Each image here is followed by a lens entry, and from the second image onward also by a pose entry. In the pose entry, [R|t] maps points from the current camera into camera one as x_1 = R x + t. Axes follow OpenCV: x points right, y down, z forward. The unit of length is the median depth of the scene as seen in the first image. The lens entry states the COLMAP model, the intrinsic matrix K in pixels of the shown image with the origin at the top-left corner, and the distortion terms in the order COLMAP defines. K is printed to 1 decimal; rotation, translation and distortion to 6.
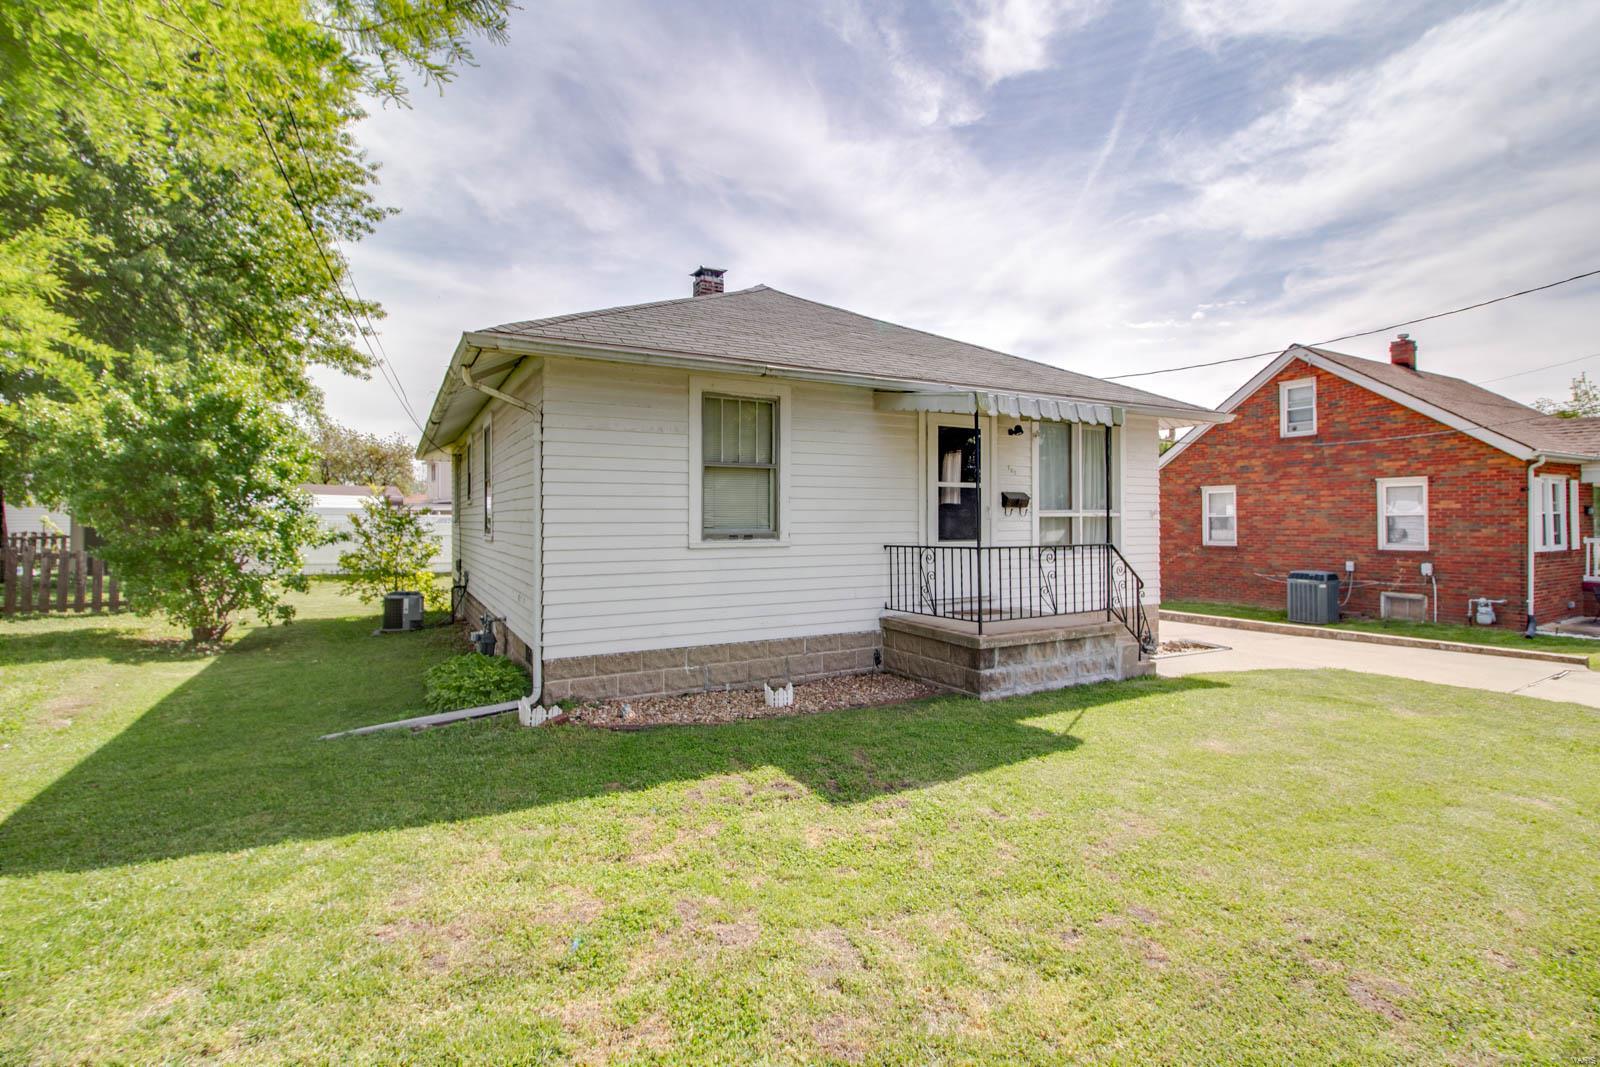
lens RADIAL K [[729.3, 0, 806.4], [0, 729.3, 507.8], [0, 0, 1]] dist [-0.000539, -0.000244]
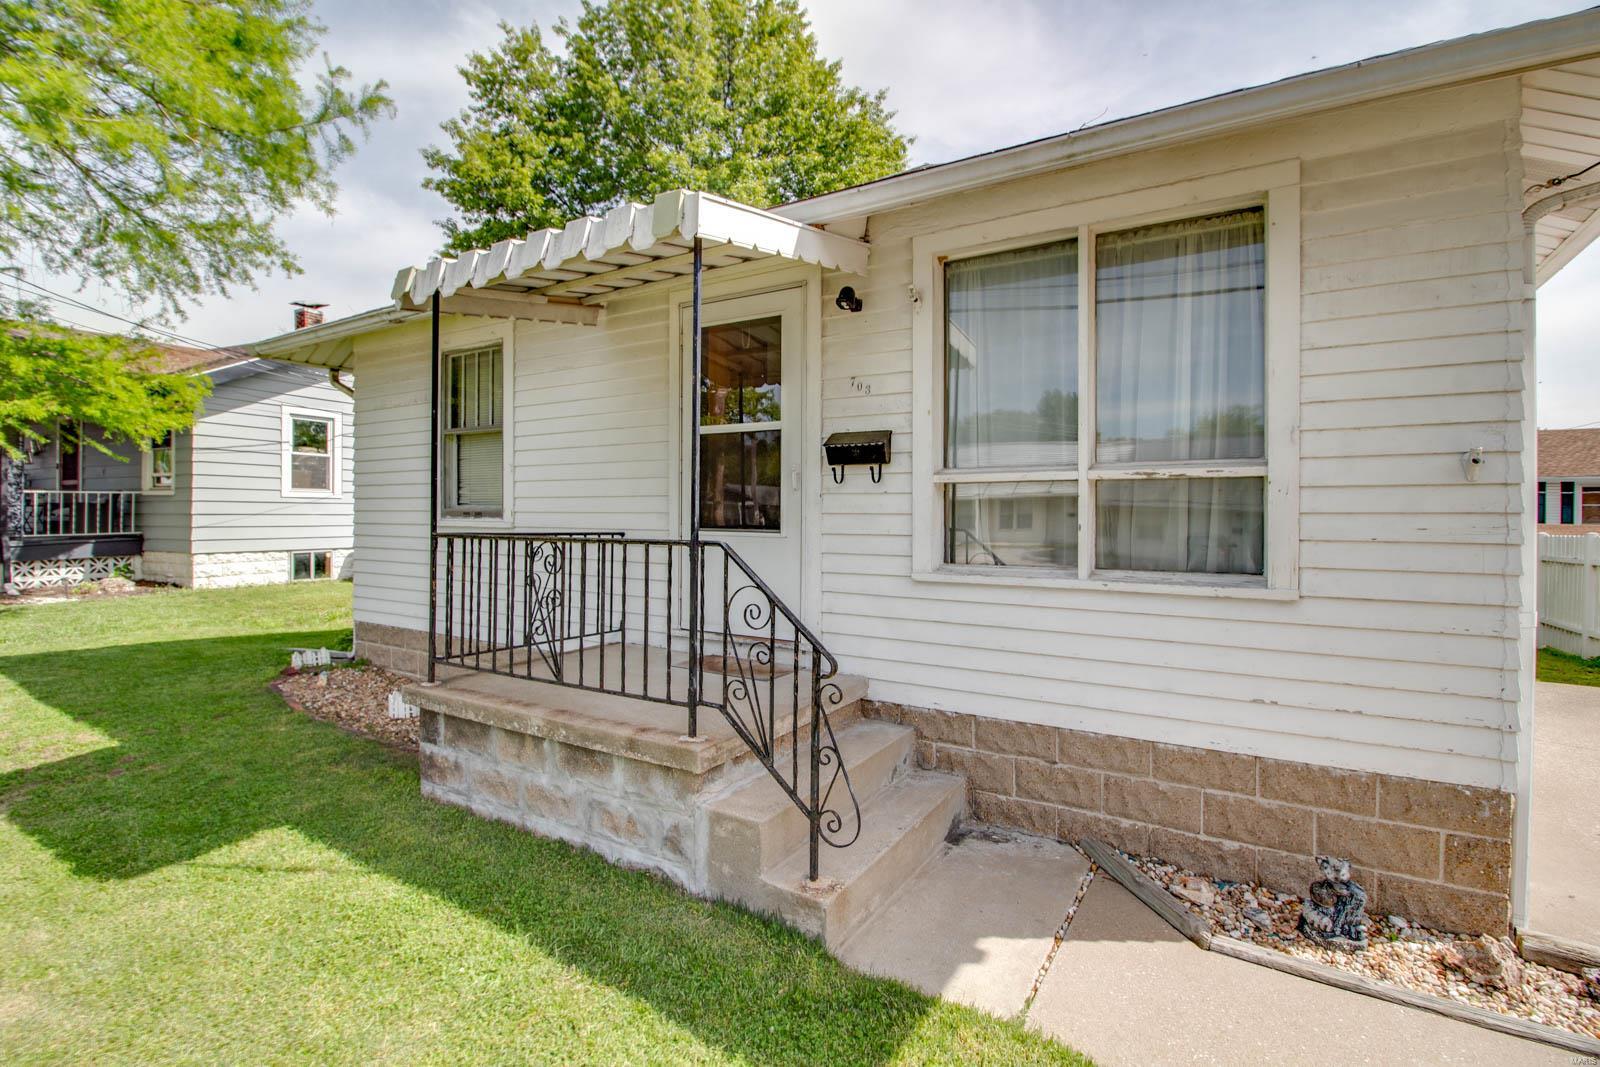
lens RADIAL K [[754.8, 0, 807.5], [0, 754.8, 513.5], [0, 0, 1]] dist [-0.000476, -0.013325]
pose [[0.484222, 0.006687, -0.874920, 0.742999], [0.006937, 0.999910, 0.011482, 0.026564], [0.874918, -0.011629, 0.484132, 0.787168]]
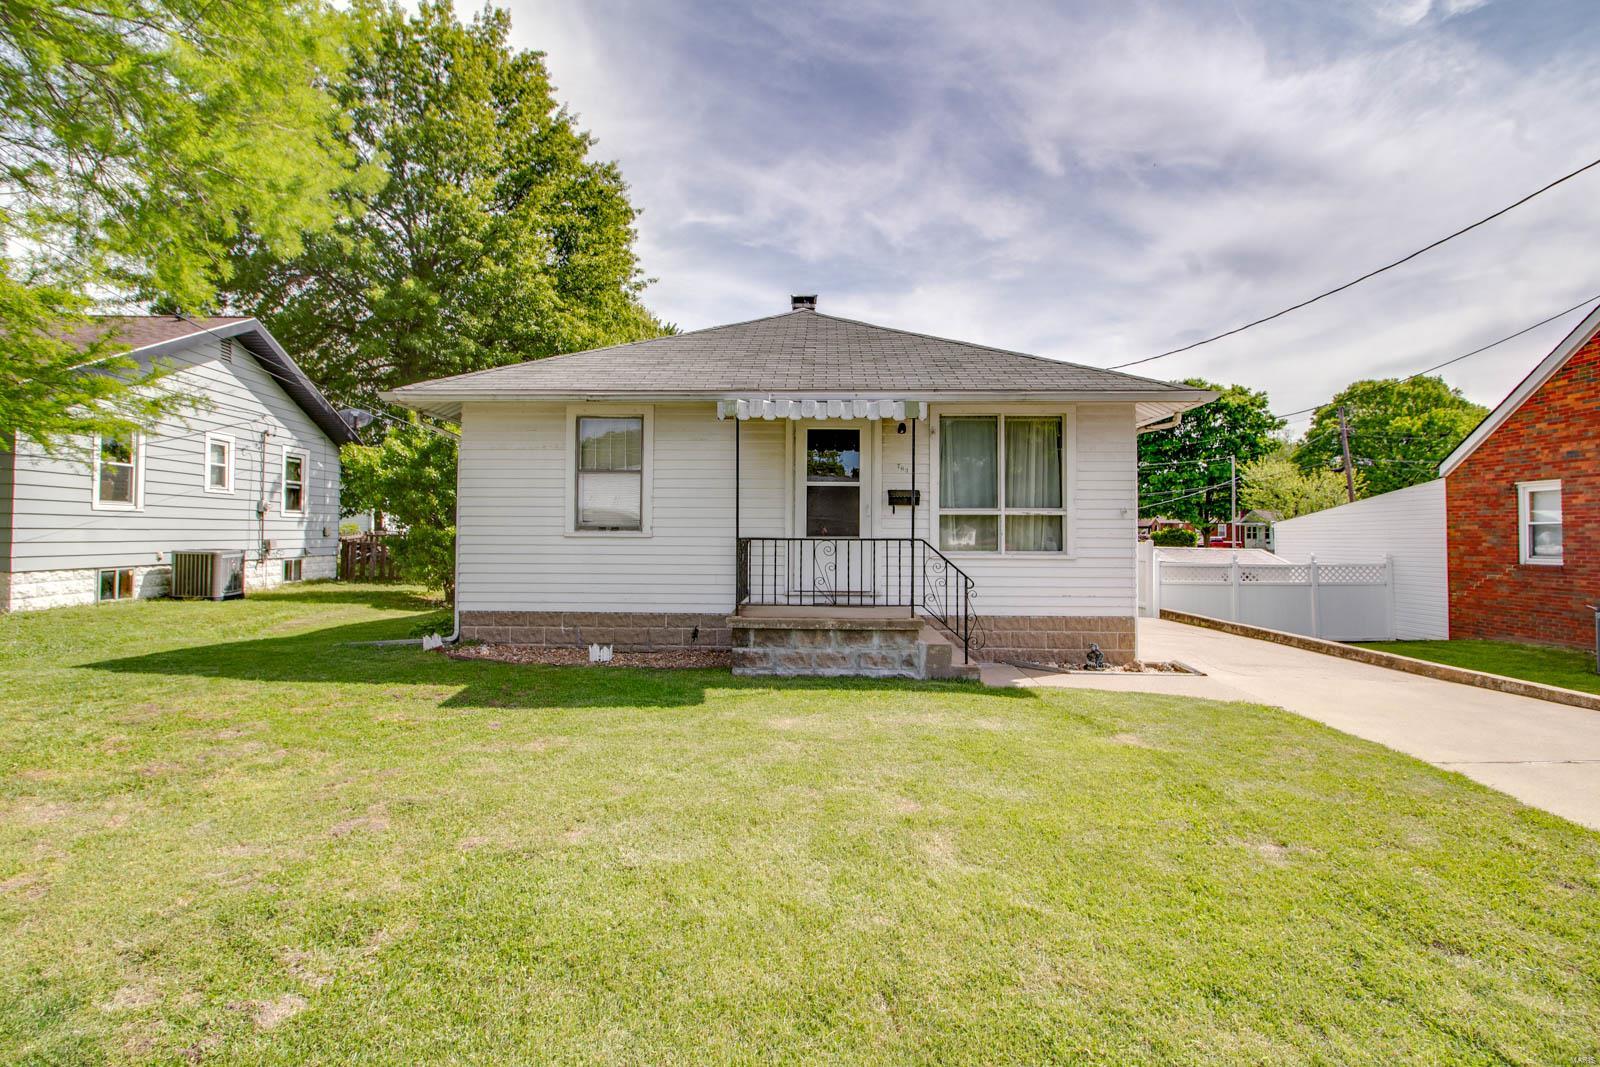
lens RADIAL K [[754.8, 0, 807.5], [0, 754.8, 513.5], [0, 0, 1]] dist [-0.000476, -0.013325]
pose [[0.864888, -0.004382, -0.501946, 0.740422], [-0.000917, 0.999946, -0.010309, 0.022992], [0.501964, 0.009377, 0.864837, 0.040798]]
